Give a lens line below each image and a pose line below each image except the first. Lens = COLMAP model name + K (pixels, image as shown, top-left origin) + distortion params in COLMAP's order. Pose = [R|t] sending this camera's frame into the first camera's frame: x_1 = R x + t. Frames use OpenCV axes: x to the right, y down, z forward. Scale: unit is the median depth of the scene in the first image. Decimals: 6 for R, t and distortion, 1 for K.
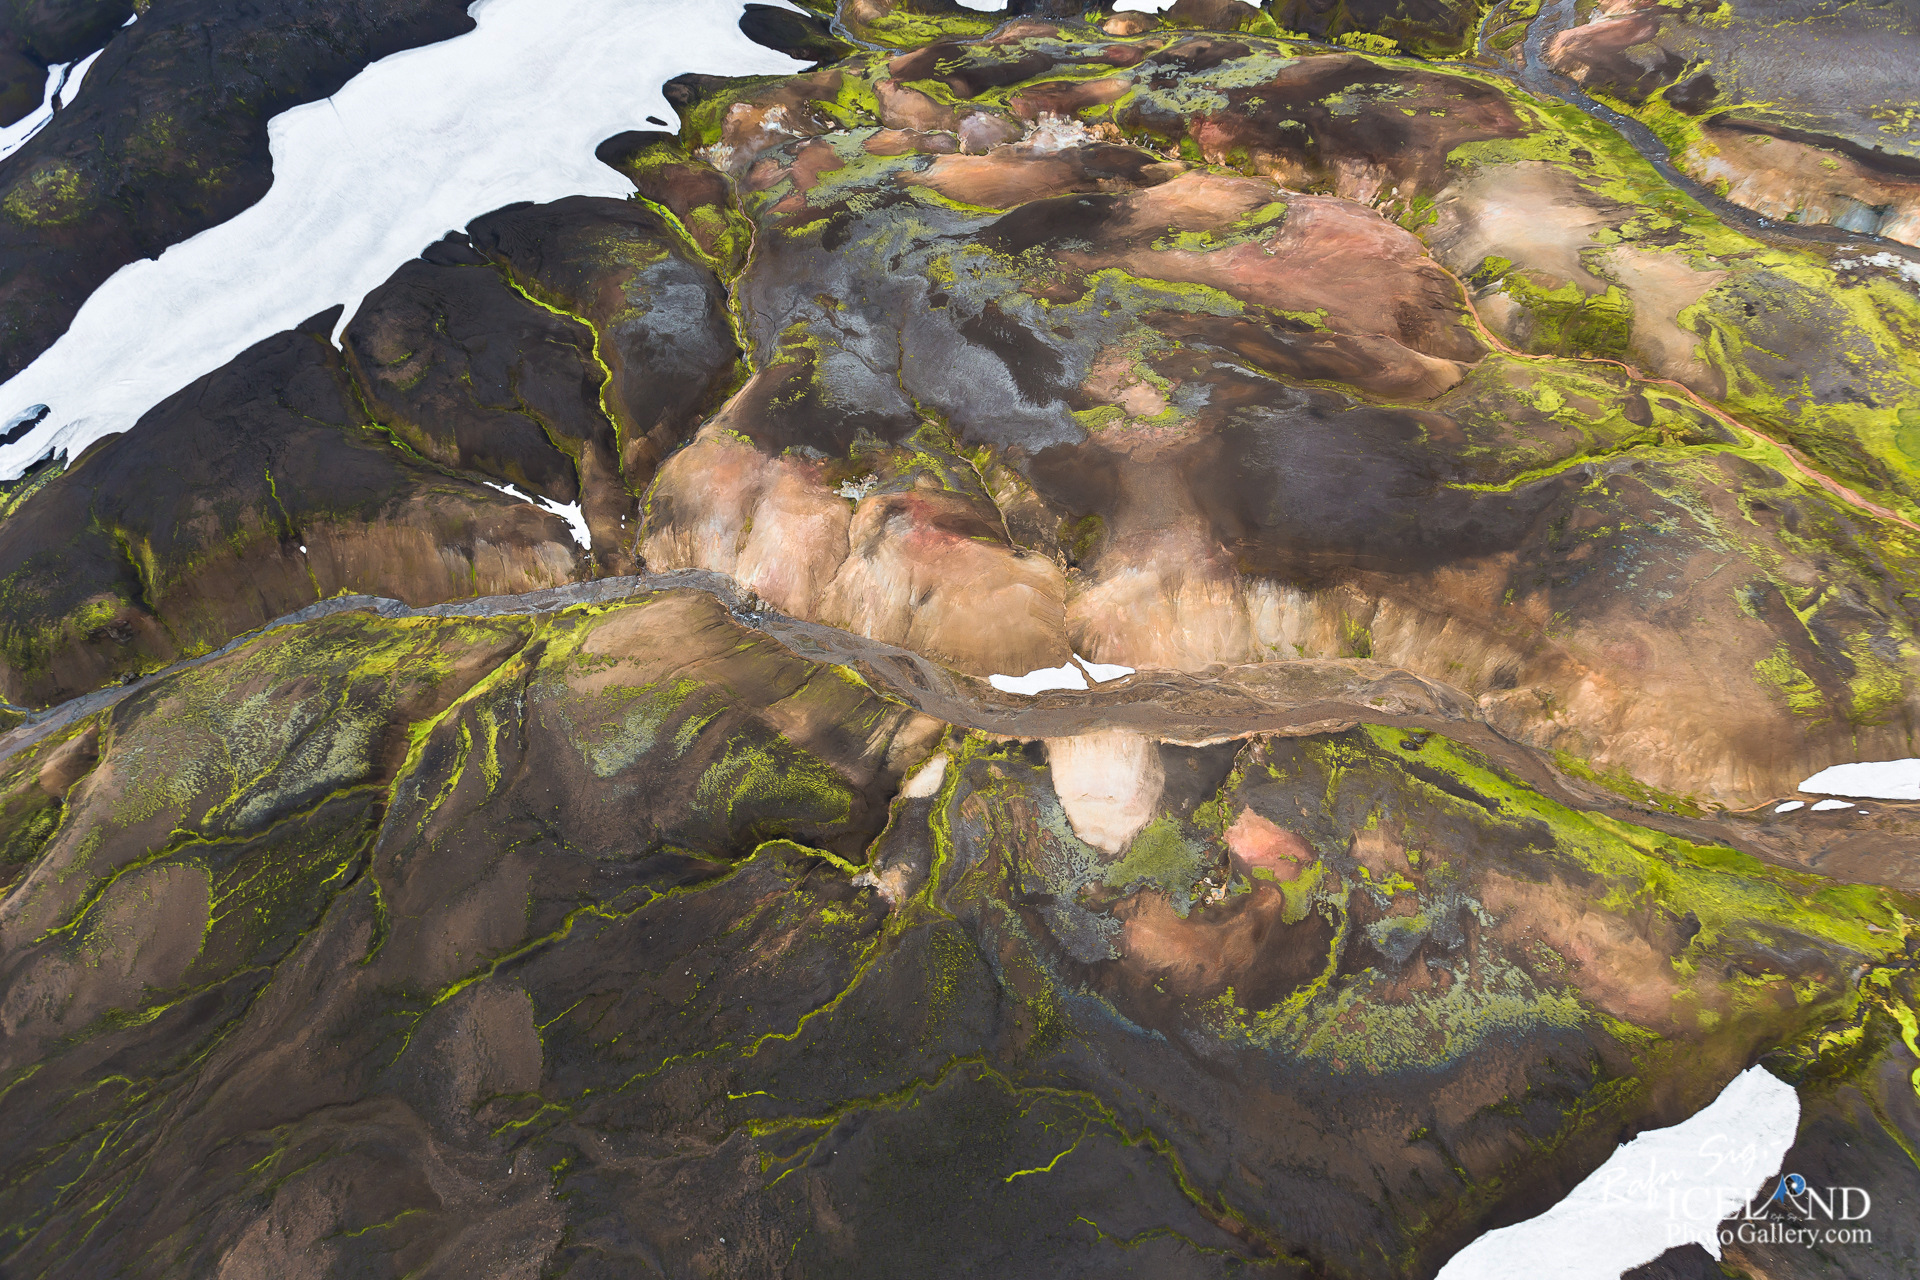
lens RADIAL K [[931.6, 0, 960.0], [0, 931.6, 640.0], [0, 0, 1]] dist [-0.001482, 0.000196]
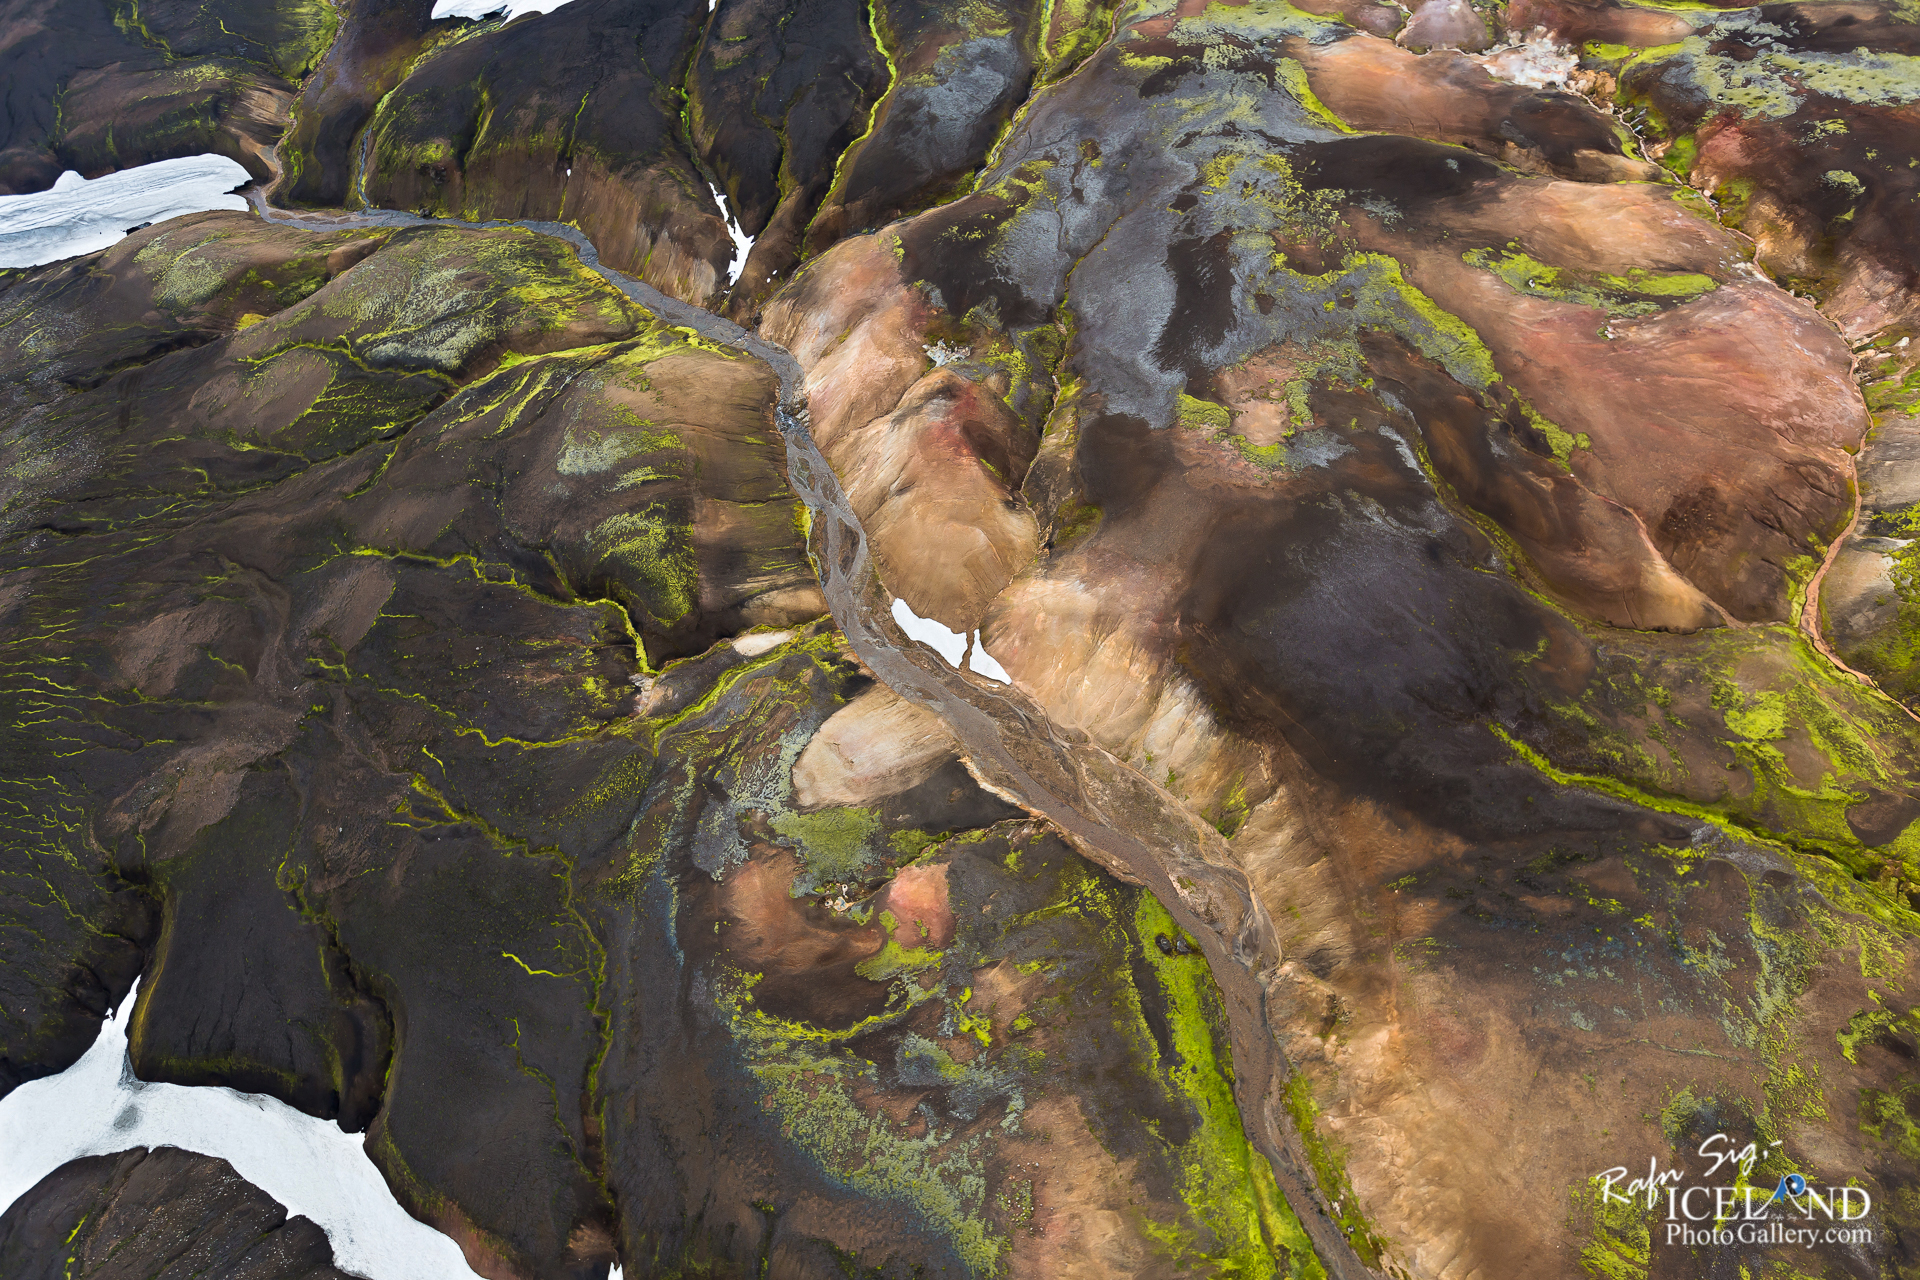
lens RADIAL K [[1218.7, 0, 960.0], [0, 1218.7, 640.0], [0, 0, 1]] dist [0.003516, -0.007493]
pose [[0.715612, 0.556637, -0.421965, 0.606451], [-0.512029, 0.828937, 0.225143, -0.228525], [0.475106, 0.054943, 0.878212, -0.006420]]
